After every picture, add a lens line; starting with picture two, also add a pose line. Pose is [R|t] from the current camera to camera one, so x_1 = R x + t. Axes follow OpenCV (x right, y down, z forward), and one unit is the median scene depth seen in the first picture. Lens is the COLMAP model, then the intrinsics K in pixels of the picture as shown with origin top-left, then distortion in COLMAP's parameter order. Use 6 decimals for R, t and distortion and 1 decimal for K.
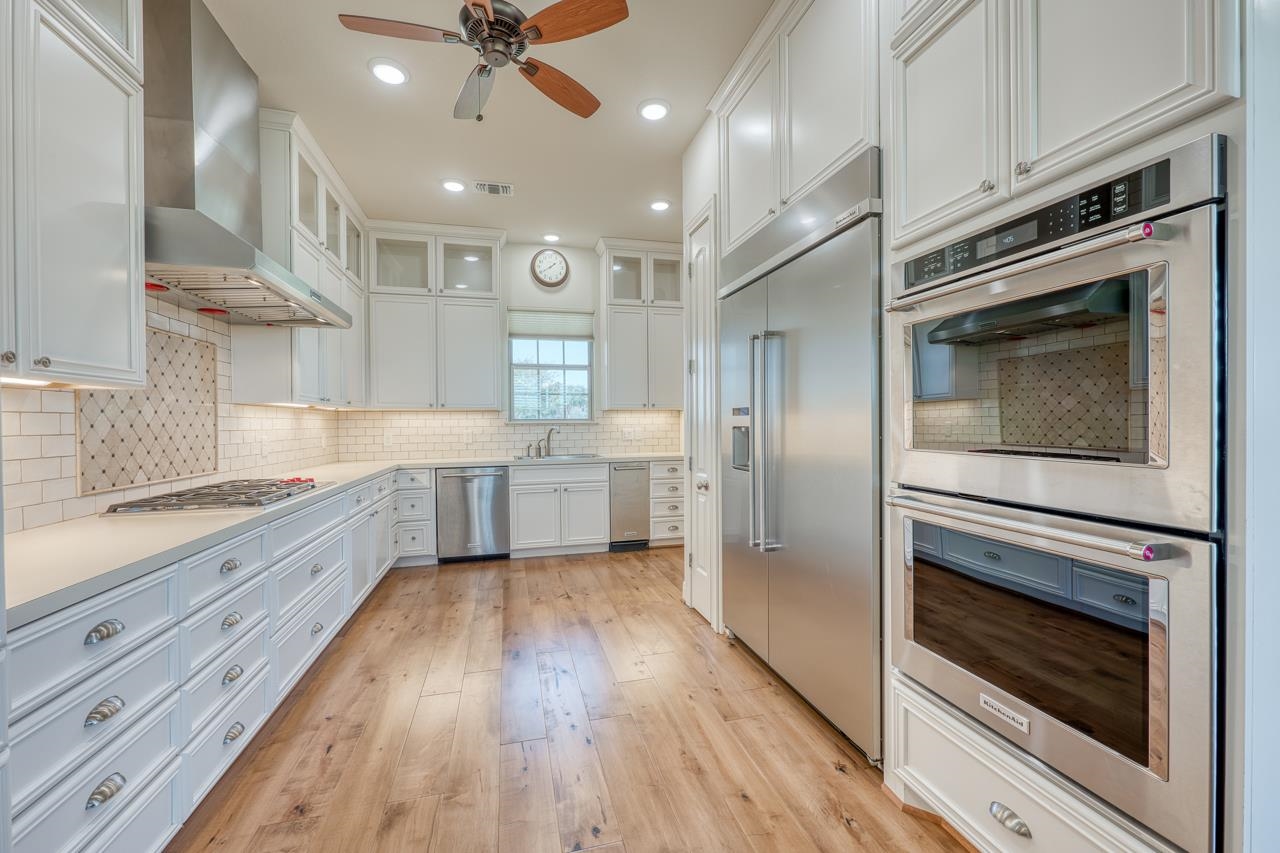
lens RADIAL K [[505.9, 0, 637.1], [0, 505.9, 425.1], [0, 0, 1]] dist [-0.000074, 0.000020]
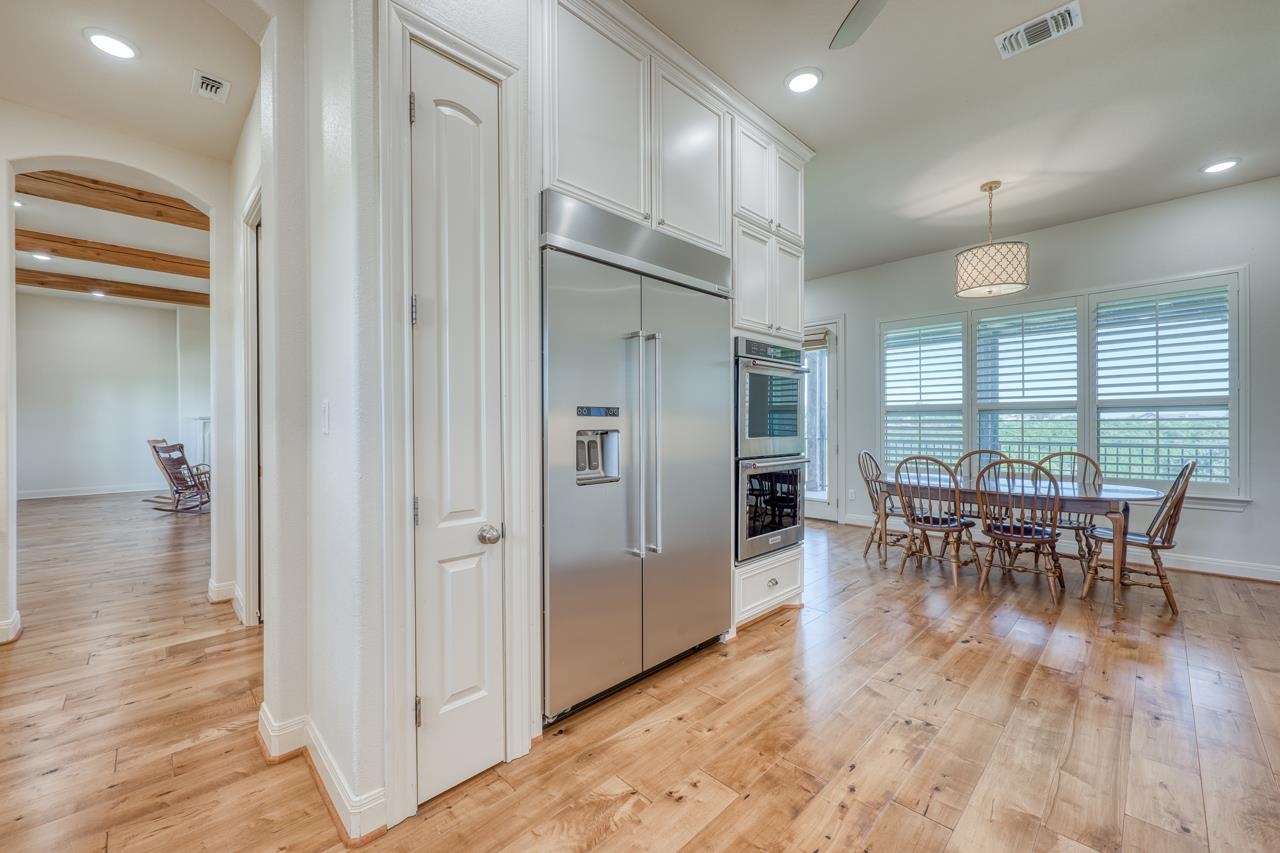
lens RADIAL K [[505.9, 0, 637.1], [0, 505.9, 425.1], [0, 0, 1]] dist [-0.000074, 0.000020]
pose [[-0.494722, 0.007641, 0.869018, -0.621665], [0.014031, 0.999901, -0.000803, -0.003769], [-0.868938, 0.011796, -0.494780, 1.571353]]
